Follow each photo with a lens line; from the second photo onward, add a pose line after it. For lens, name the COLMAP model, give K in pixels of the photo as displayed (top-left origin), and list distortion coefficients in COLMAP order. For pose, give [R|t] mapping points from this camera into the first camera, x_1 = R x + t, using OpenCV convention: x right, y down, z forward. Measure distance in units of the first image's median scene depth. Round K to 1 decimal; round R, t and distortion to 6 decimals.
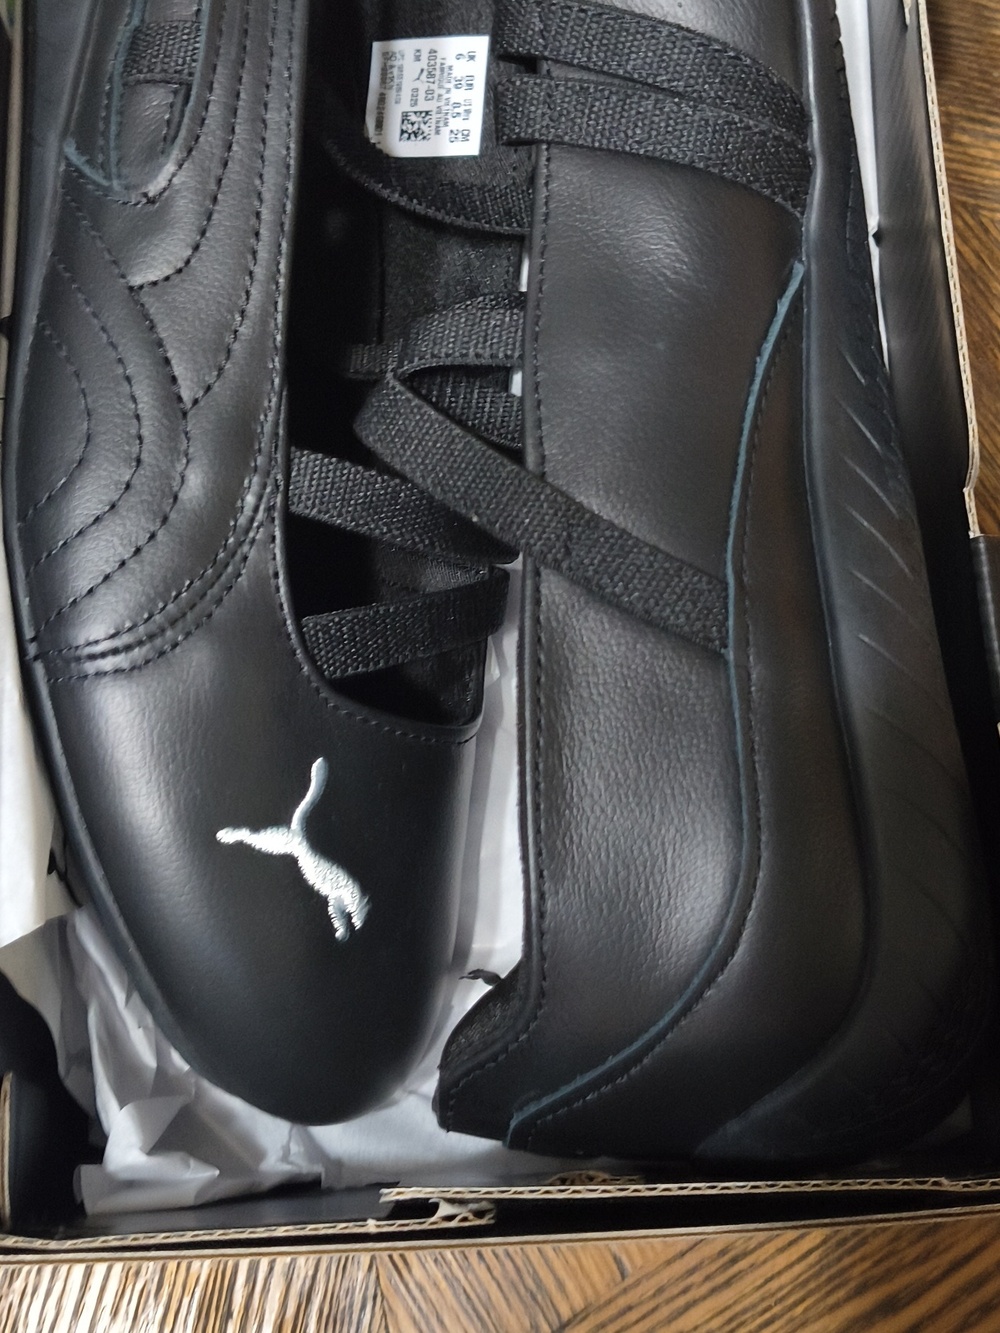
lens RADIAL K [[1792.1, 0, 500.0], [0, 1792.1, 519.5], [0, 0, 1]] dist [-0.023511, -0.021829]
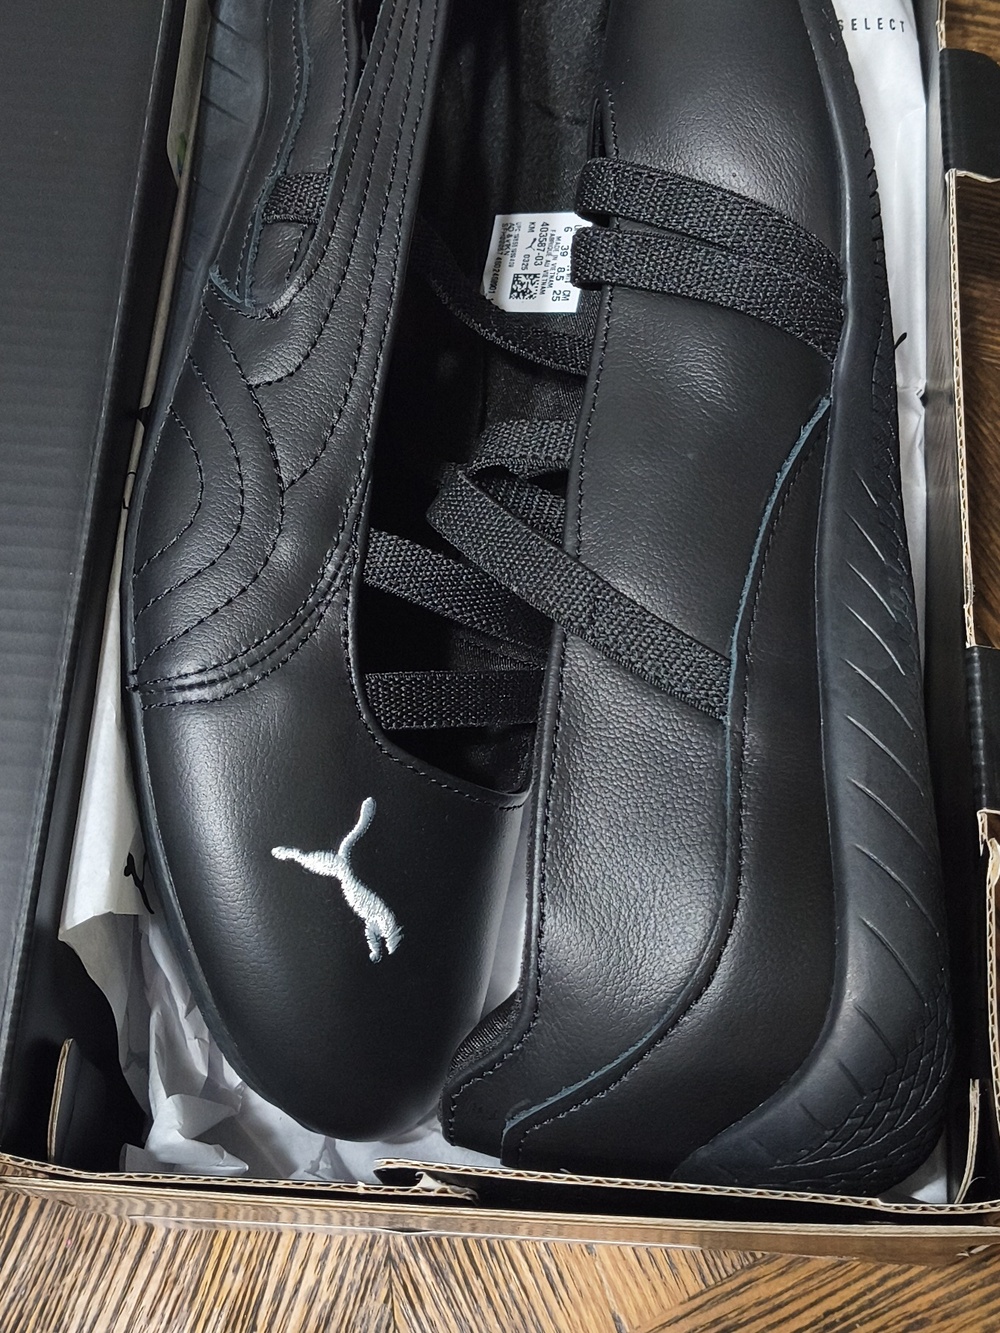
lens RADIAL K [[1792.1, 0, 500.0], [0, 1792.1, 519.5], [0, 0, 1]] dist [-0.023511, -0.021829]
pose [[0.991560, 0.062829, -0.113407, 0.098122], [-0.077761, 0.988134, -0.132453, 0.102088], [0.103740, 0.140154, 0.984680, -0.133765]]
